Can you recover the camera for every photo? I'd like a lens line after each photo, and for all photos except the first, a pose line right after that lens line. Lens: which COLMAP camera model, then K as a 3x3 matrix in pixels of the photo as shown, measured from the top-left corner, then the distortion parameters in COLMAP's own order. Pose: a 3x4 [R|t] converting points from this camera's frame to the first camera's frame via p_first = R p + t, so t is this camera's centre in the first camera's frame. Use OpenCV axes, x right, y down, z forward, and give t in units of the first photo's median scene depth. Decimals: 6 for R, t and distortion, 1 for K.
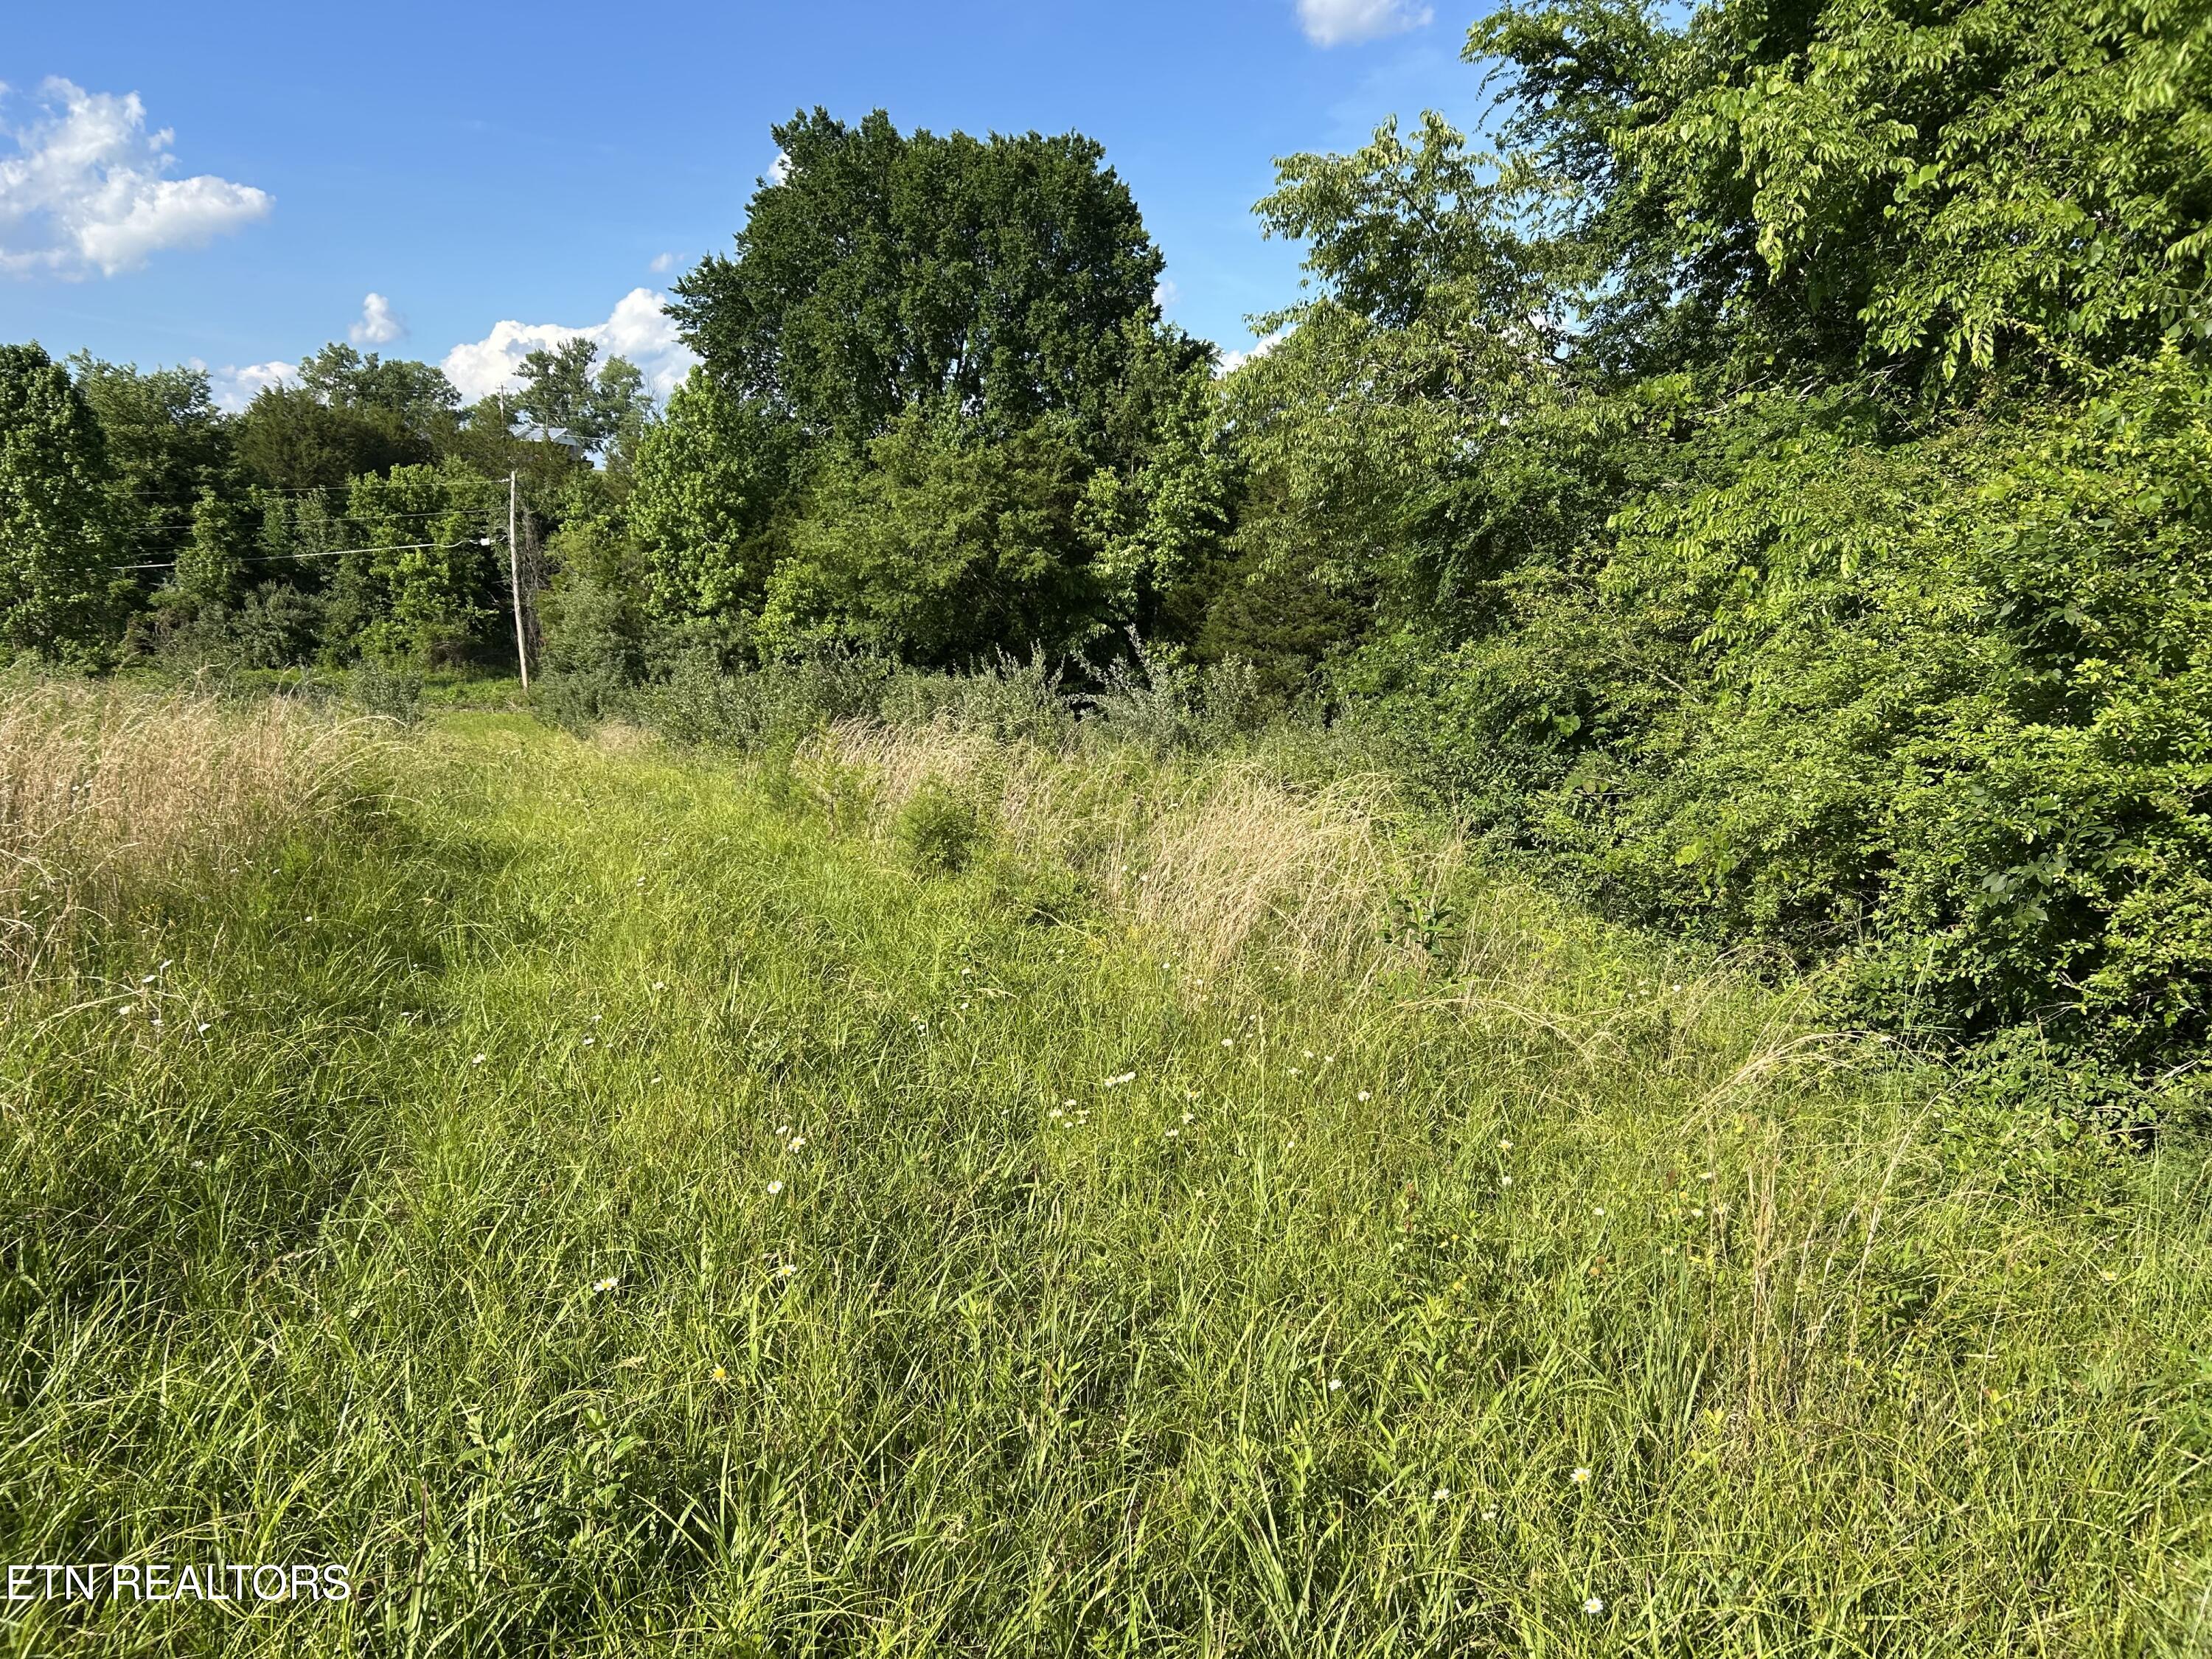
lens RADIAL K [[1836.0, 0, 1093.6], [0, 1836.0, 833.2], [0, 0, 1]] dist [0.123121, -0.134828]
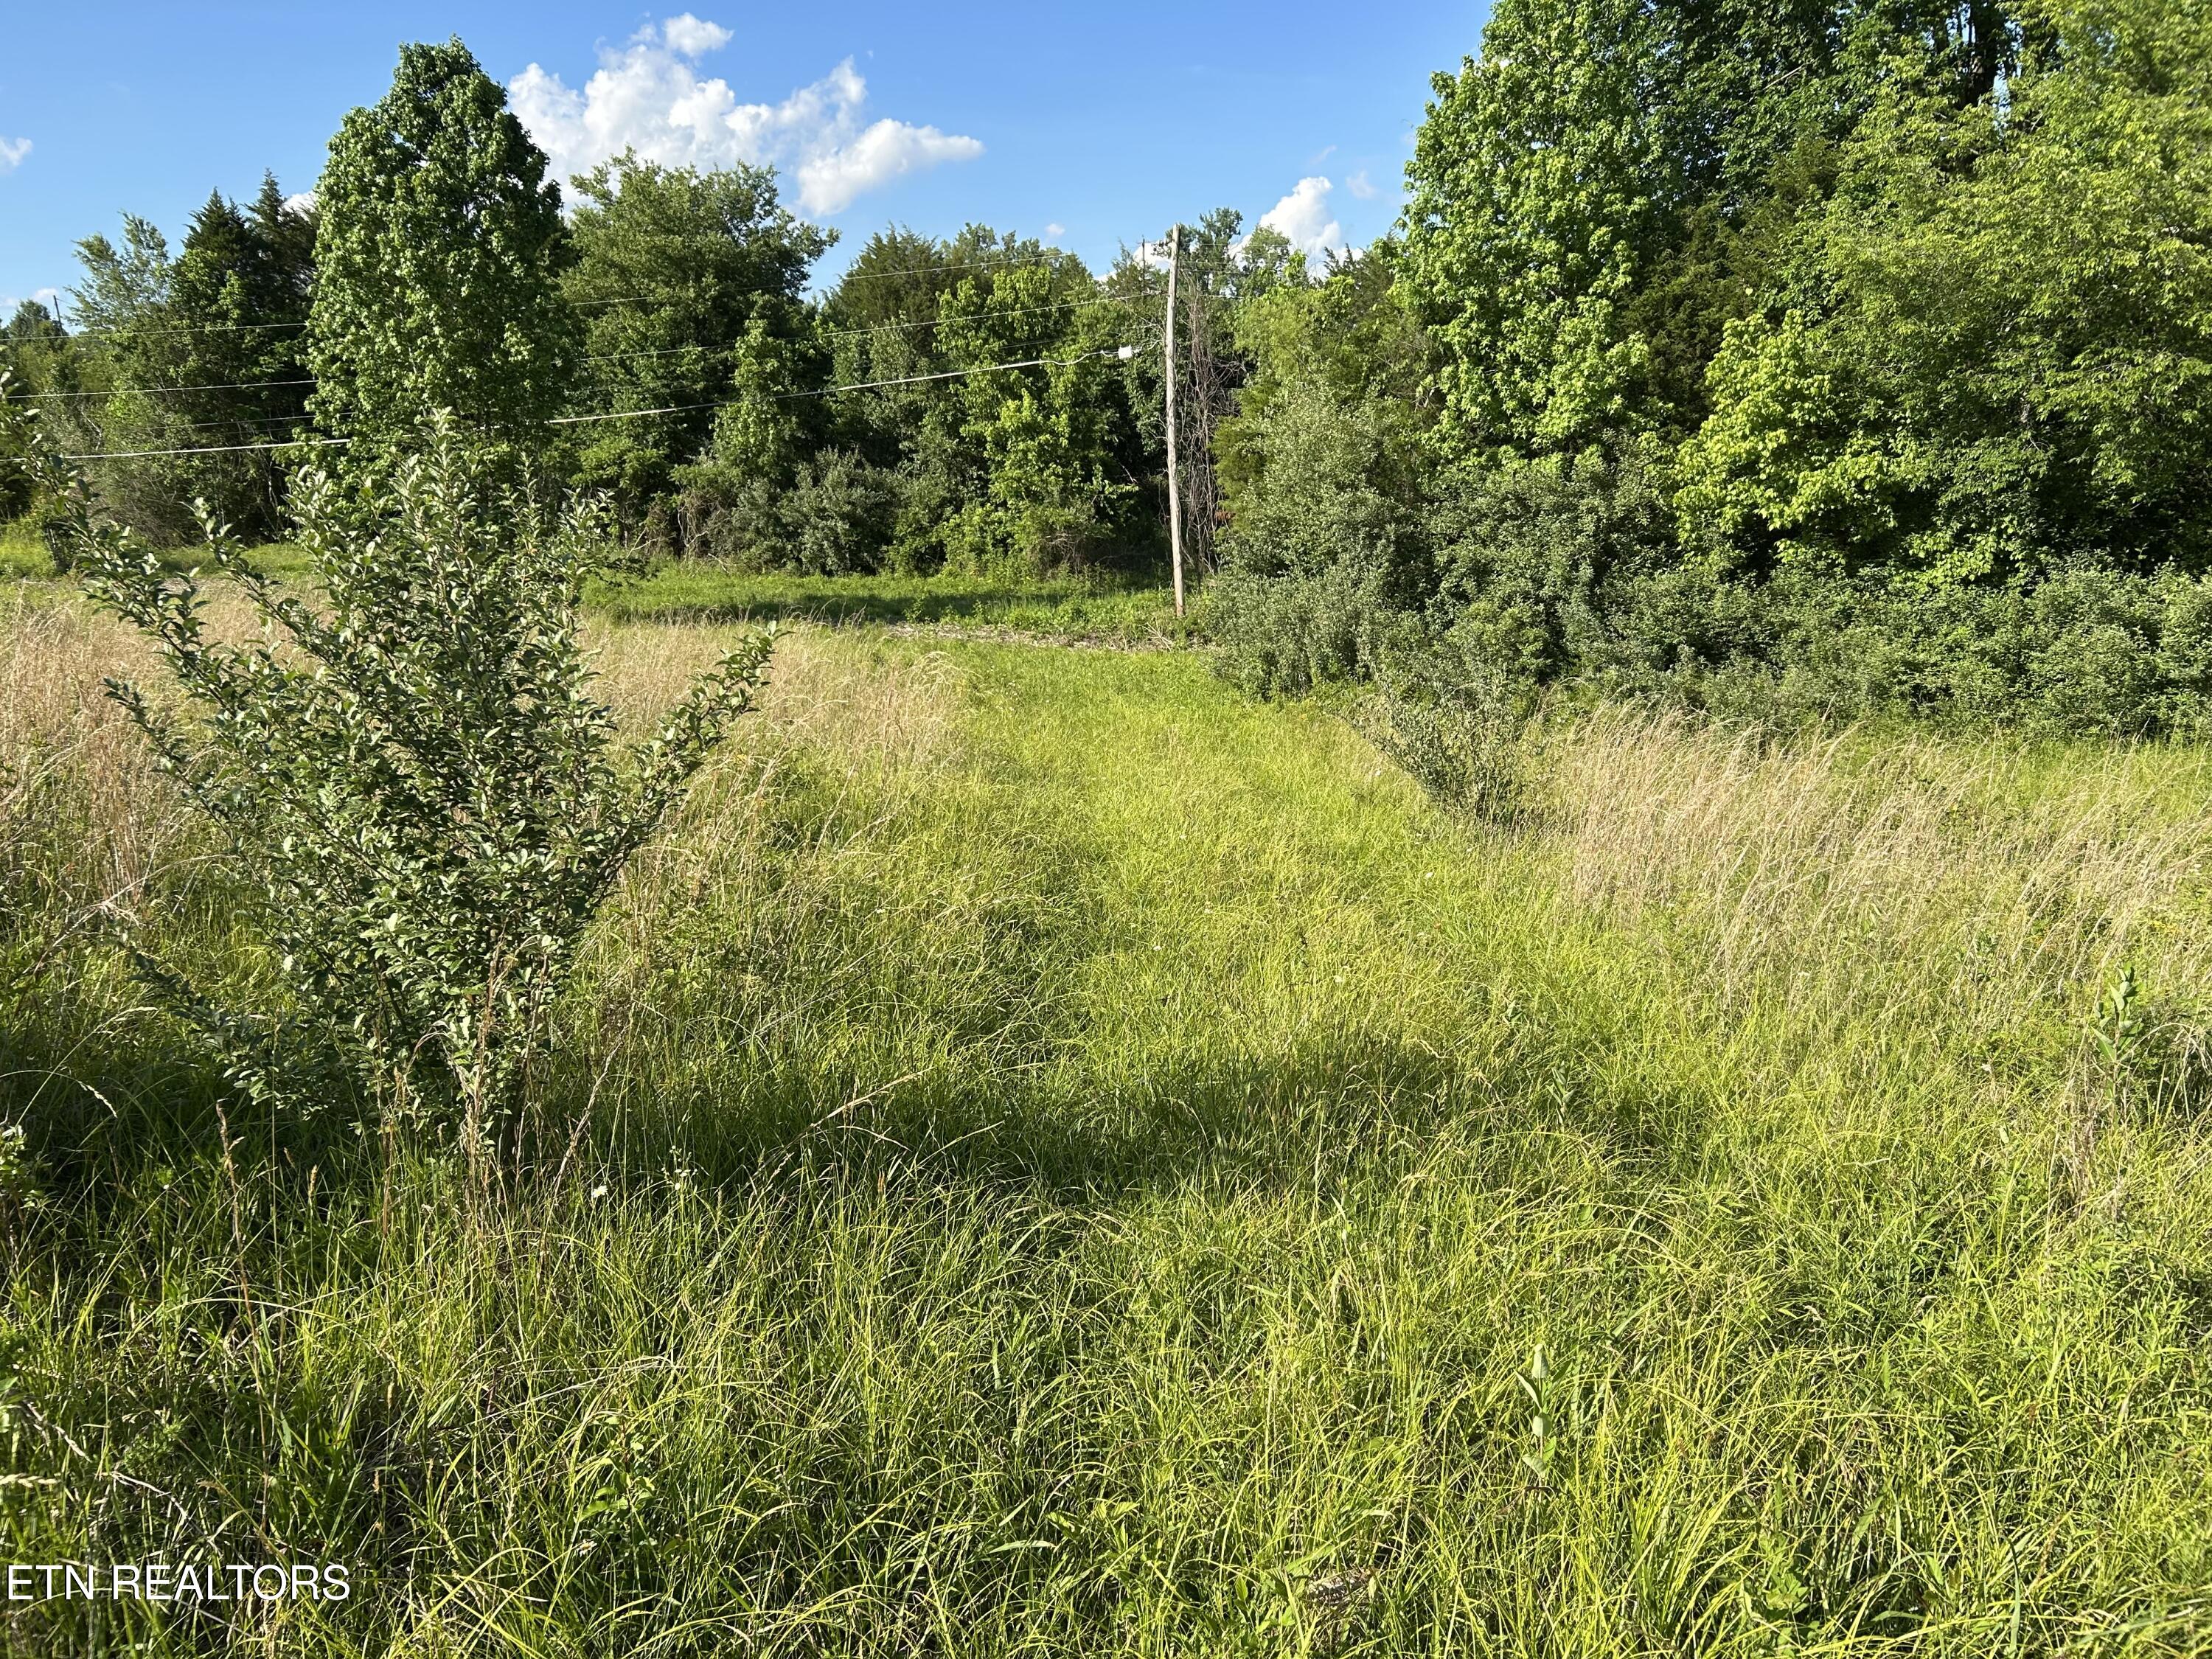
lens RADIAL K [[1836.0, 0, 1093.6], [0, 1836.0, 833.2], [0, 0, 1]] dist [0.123121, -0.134828]
pose [[0.948101, 0.044664, -0.314818, -0.128015], [-0.030192, 0.998258, 0.050698, -0.030643], [0.316534, -0.038562, 0.947797, 0.385117]]
